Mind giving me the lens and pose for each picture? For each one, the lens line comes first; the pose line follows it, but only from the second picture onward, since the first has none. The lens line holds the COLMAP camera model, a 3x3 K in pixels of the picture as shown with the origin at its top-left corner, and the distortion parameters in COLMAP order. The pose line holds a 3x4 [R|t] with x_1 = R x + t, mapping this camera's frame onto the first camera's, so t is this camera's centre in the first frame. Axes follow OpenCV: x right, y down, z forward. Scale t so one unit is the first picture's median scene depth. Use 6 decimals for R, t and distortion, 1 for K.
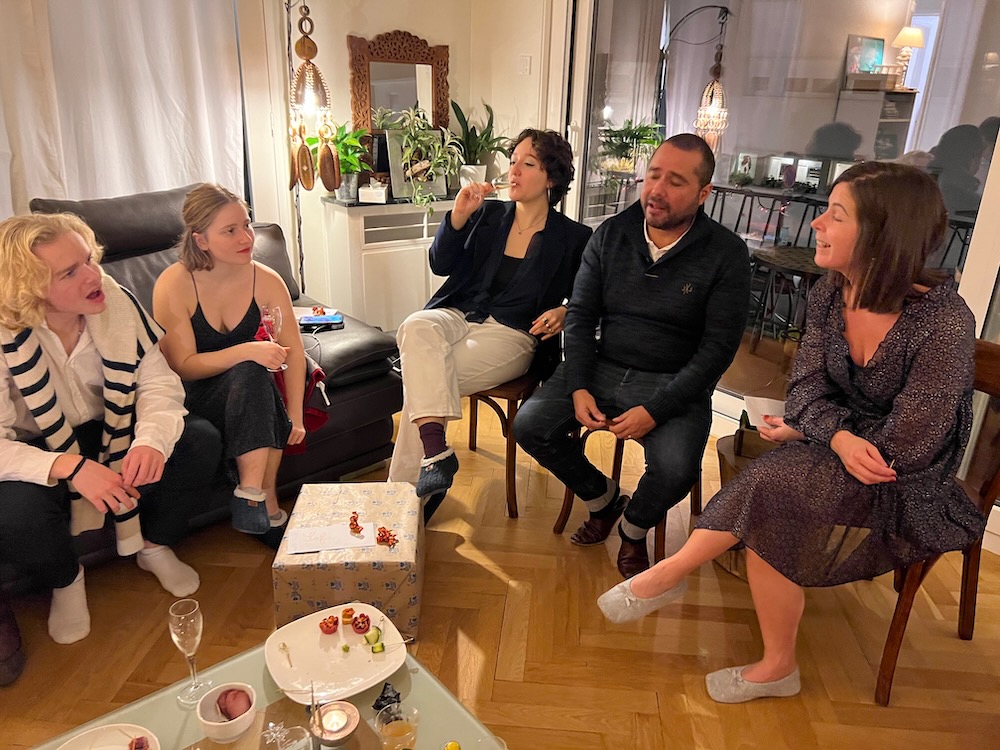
lens RADIAL K [[752.7, 0, 504.1], [0, 752.7, 378.4], [0, 0, 1]] dist [0.039220, -0.037085]
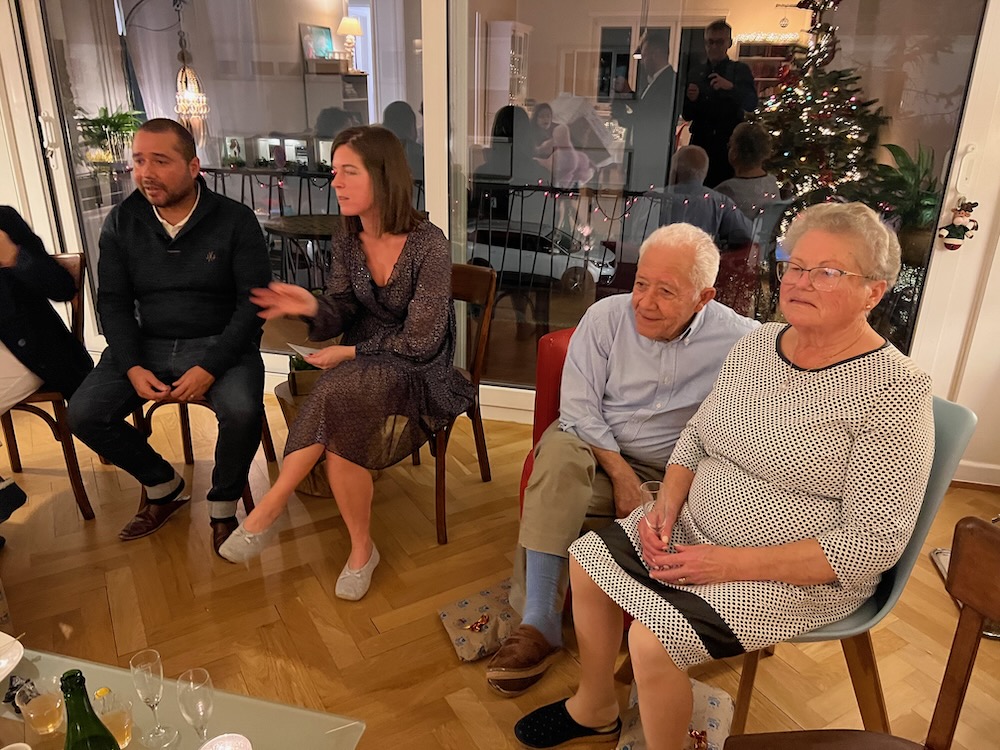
lens RADIAL K [[752.7, 0, 488.5], [0, 752.7, 360.4], [0, 0, 1]] dist [0.039220, -0.037085]
pose [[0.816854, -0.223089, 0.531960, -0.036654], [0.223832, 0.972515, 0.064139, 0.032578], [-0.531648, 0.066677, 0.844337, -0.097188]]
